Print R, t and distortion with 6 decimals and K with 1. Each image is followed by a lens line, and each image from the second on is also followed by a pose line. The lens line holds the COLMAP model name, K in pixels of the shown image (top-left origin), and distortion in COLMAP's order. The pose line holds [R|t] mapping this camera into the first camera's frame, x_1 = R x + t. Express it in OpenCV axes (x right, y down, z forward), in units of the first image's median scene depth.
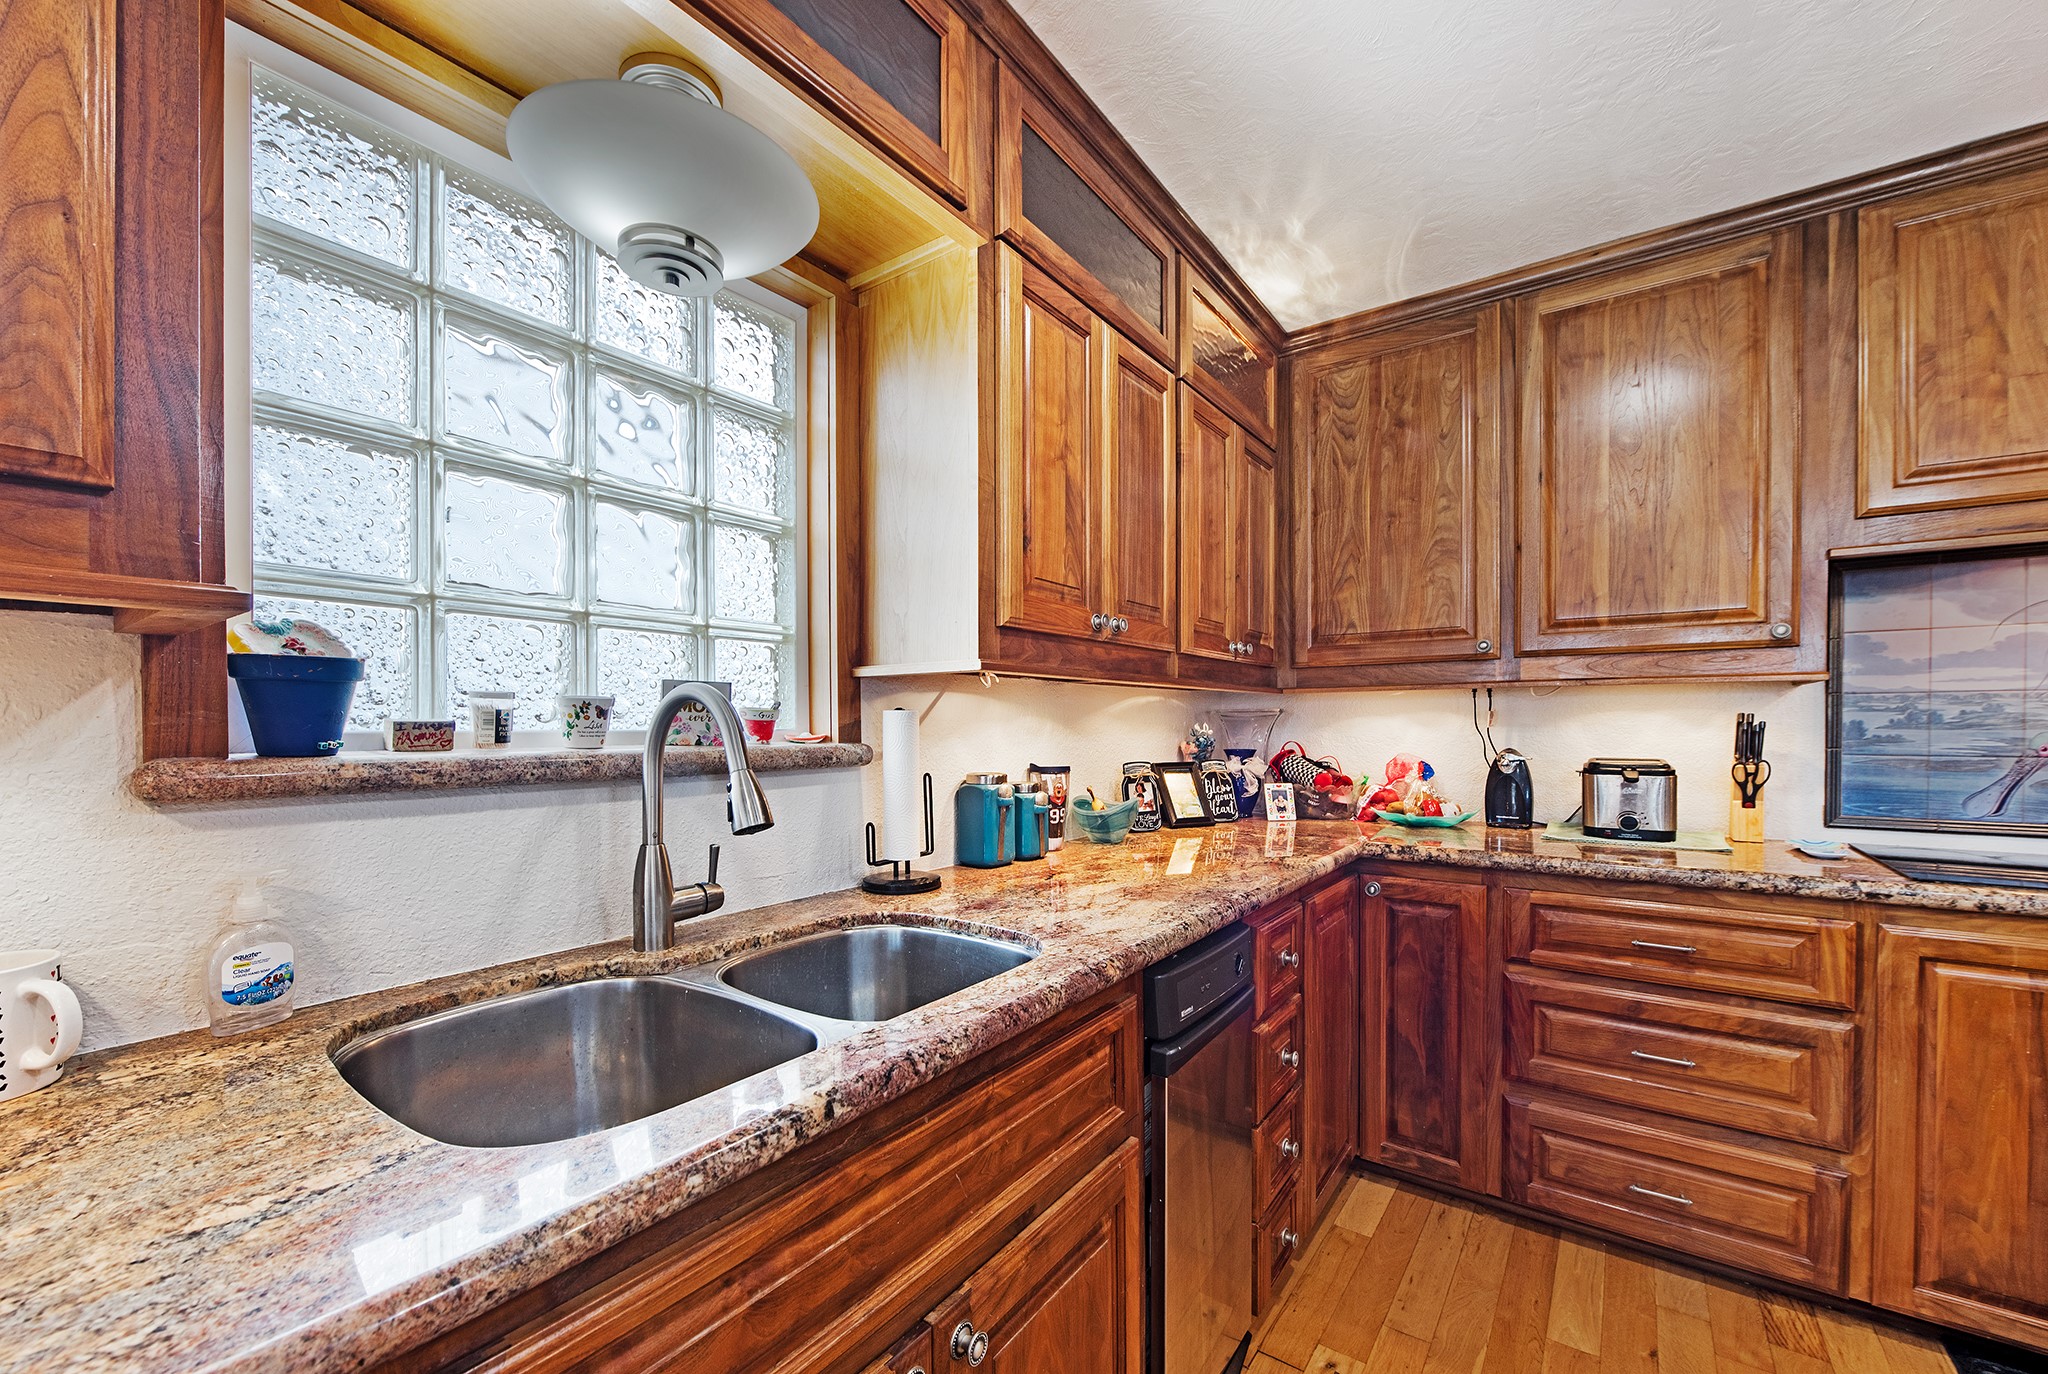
lens RADIAL K [[799.5, 0, 1049.3], [0, 799.5, 731.8], [0, 0, 1]] dist [0.001390, -0.003713]
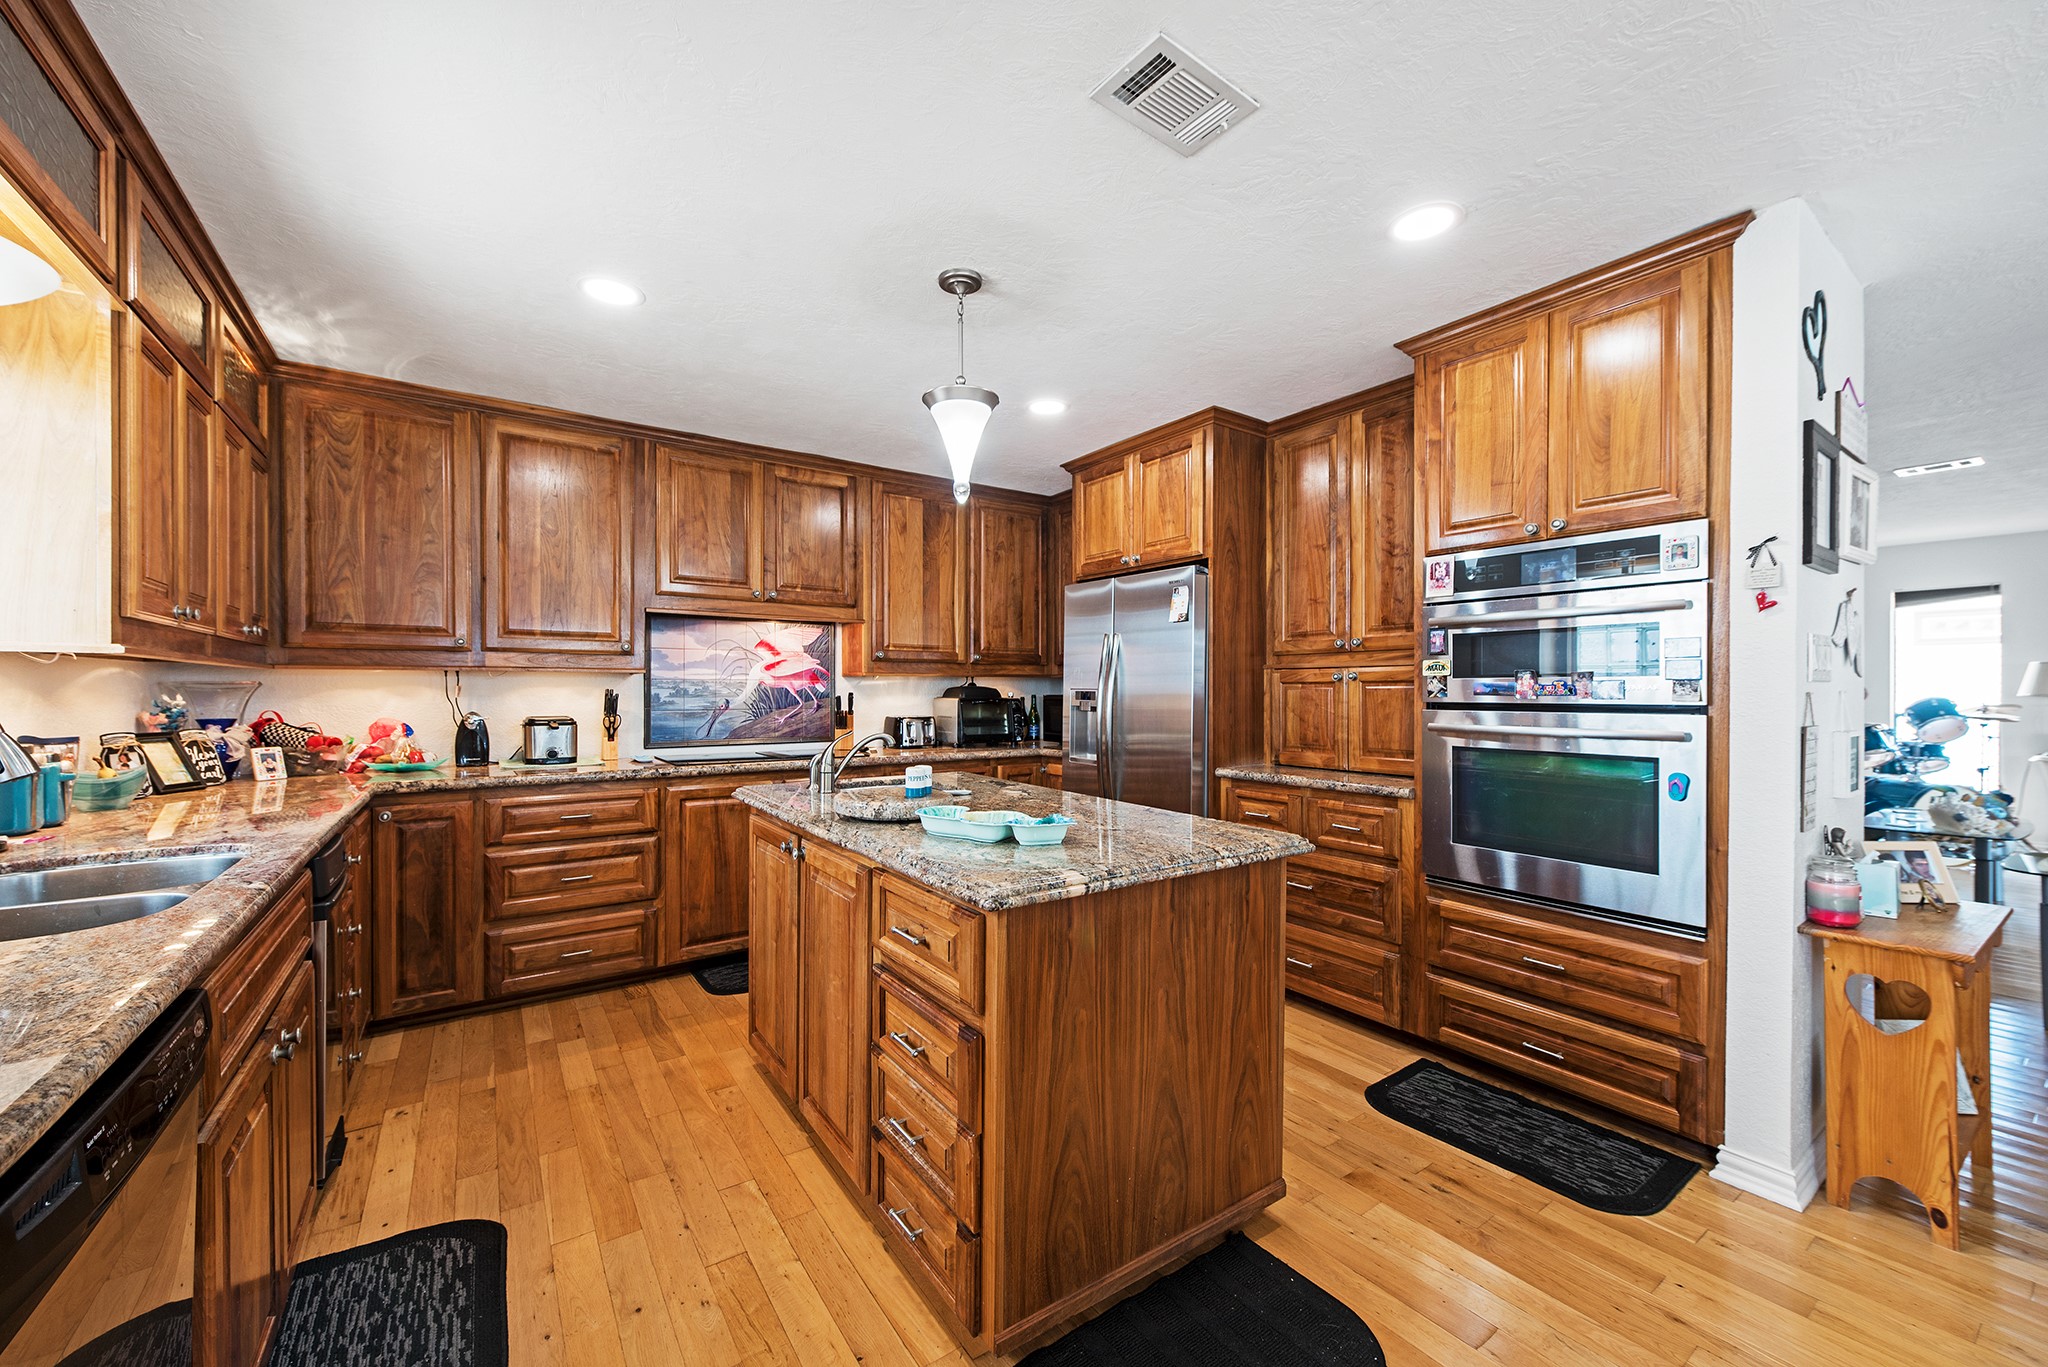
lens RADIAL K [[787.7, 0, 1001.8], [0, 787.7, 696.9], [0, 0, 1]] dist [0.002282, -0.007544]
pose [[0.357501, -0.003647, 0.933906, -0.481988], [0.008014, 0.999968, 0.000837, 0.000142], [-0.933878, 0.007185, 0.357519, -0.473533]]
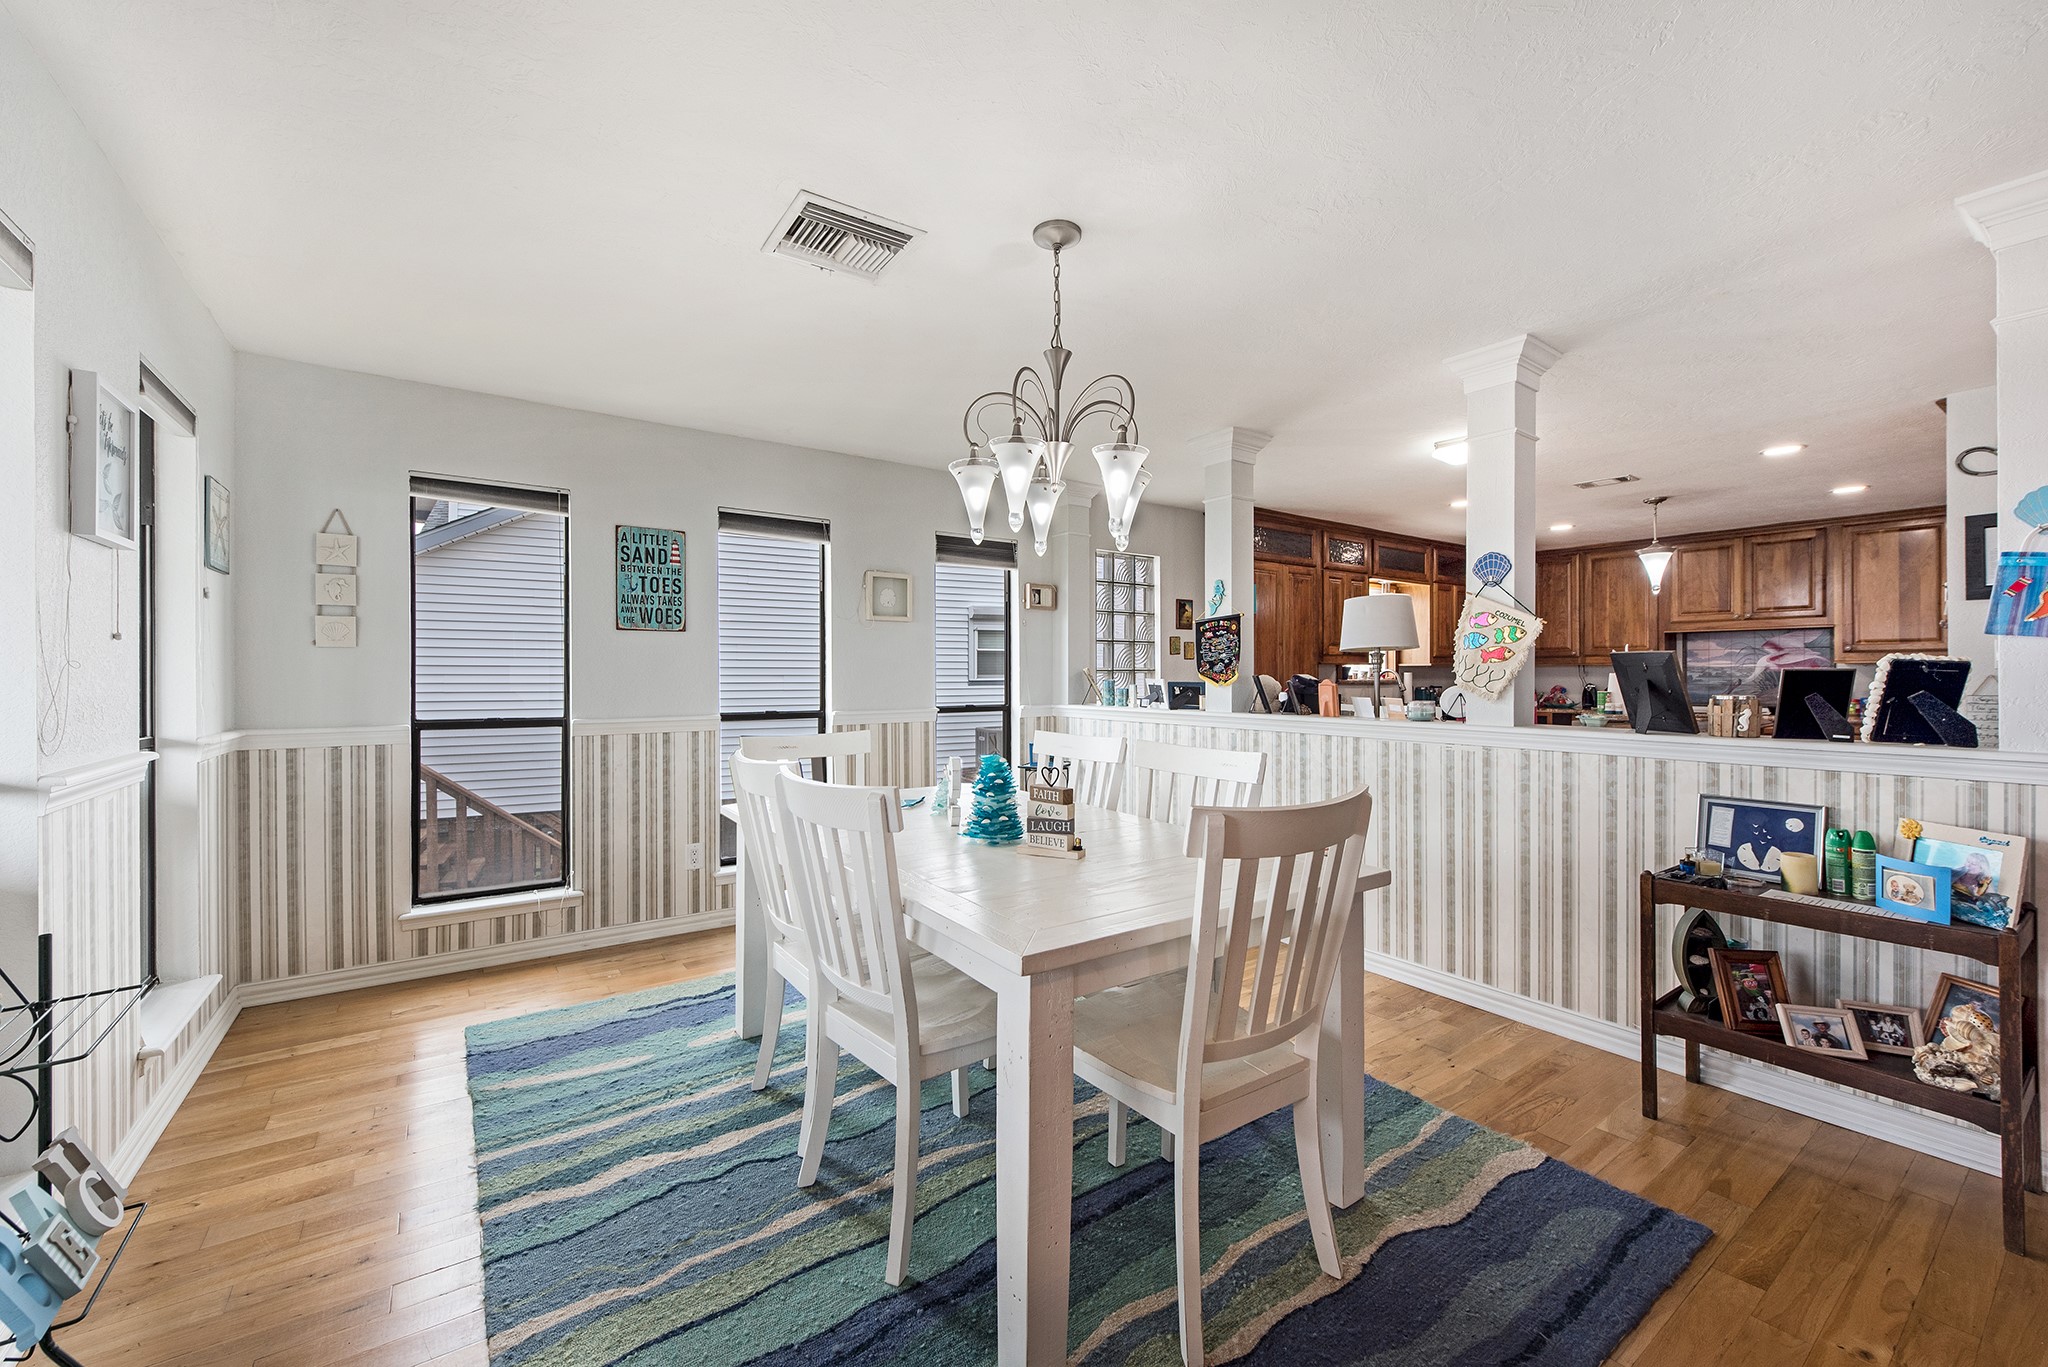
lens RADIAL K [[799.5, 0, 1022.0], [0, 799.5, 675.3], [0, 0, 1]] dist [0.000252, 0.000002]
pose [[0.937263, 0.000971, -0.348621, -0.510139], [-0.003562, 0.999971, -0.006792, 0.020876], [0.348604, 0.007608, 0.937239, -3.240051]]
